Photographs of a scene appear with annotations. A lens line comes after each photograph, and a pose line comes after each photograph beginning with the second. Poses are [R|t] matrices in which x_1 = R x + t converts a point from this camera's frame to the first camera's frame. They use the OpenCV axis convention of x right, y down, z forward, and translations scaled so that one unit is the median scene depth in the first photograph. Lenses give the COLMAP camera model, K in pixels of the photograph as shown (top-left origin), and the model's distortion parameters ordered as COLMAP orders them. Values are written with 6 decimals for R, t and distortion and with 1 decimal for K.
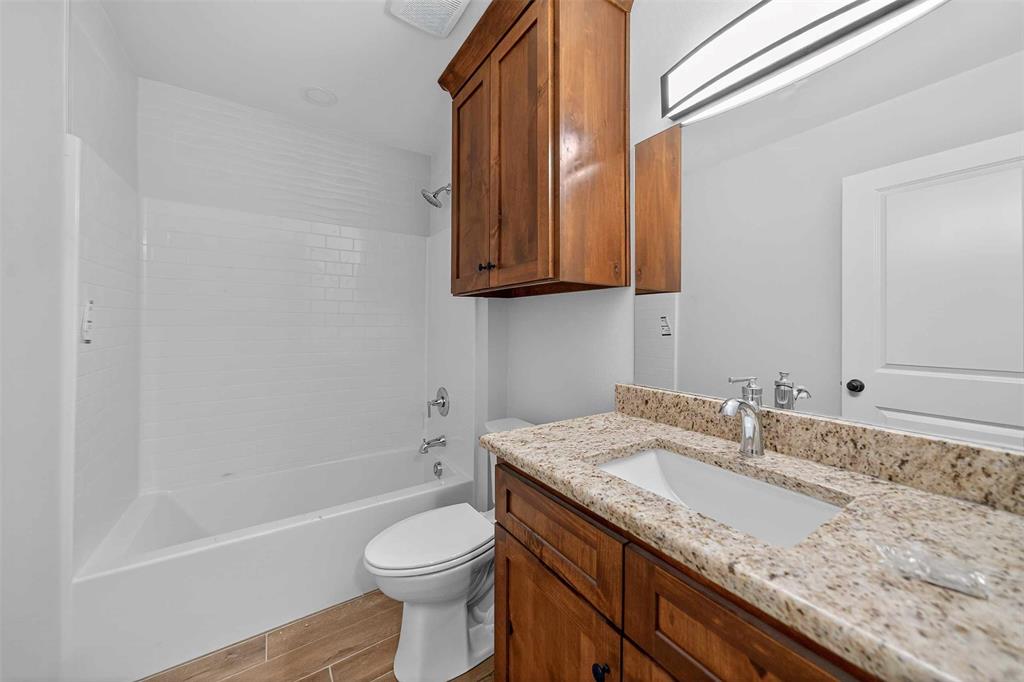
lens RADIAL K [[381.3, 0, 515.8], [0, 381.3, 317.9], [0, 0, 1]] dist [-0.044430, 0.023081]
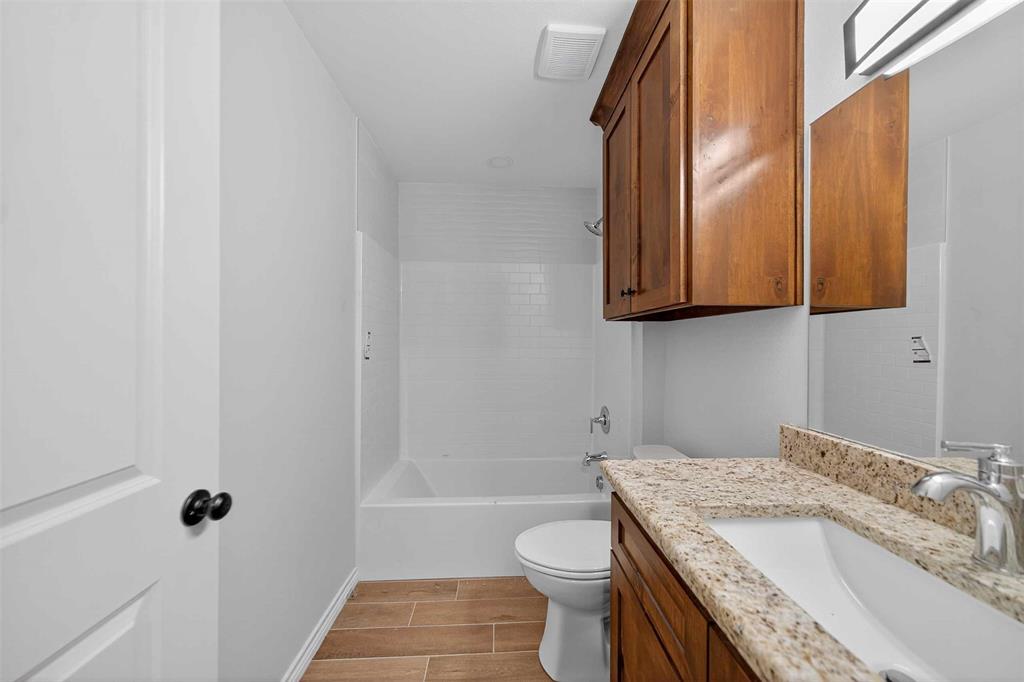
lens RADIAL K [[351.2, 0, 515.1], [0, 351.2, 336.3], [0, 0, 1]] dist [-0.010540, 0.000400]
pose [[0.847675, -0.008196, -0.530453, 0.194478], [0.010467, 0.999944, 0.001277, -0.026897], [0.530413, -0.006635, 0.847714, 0.062440]]
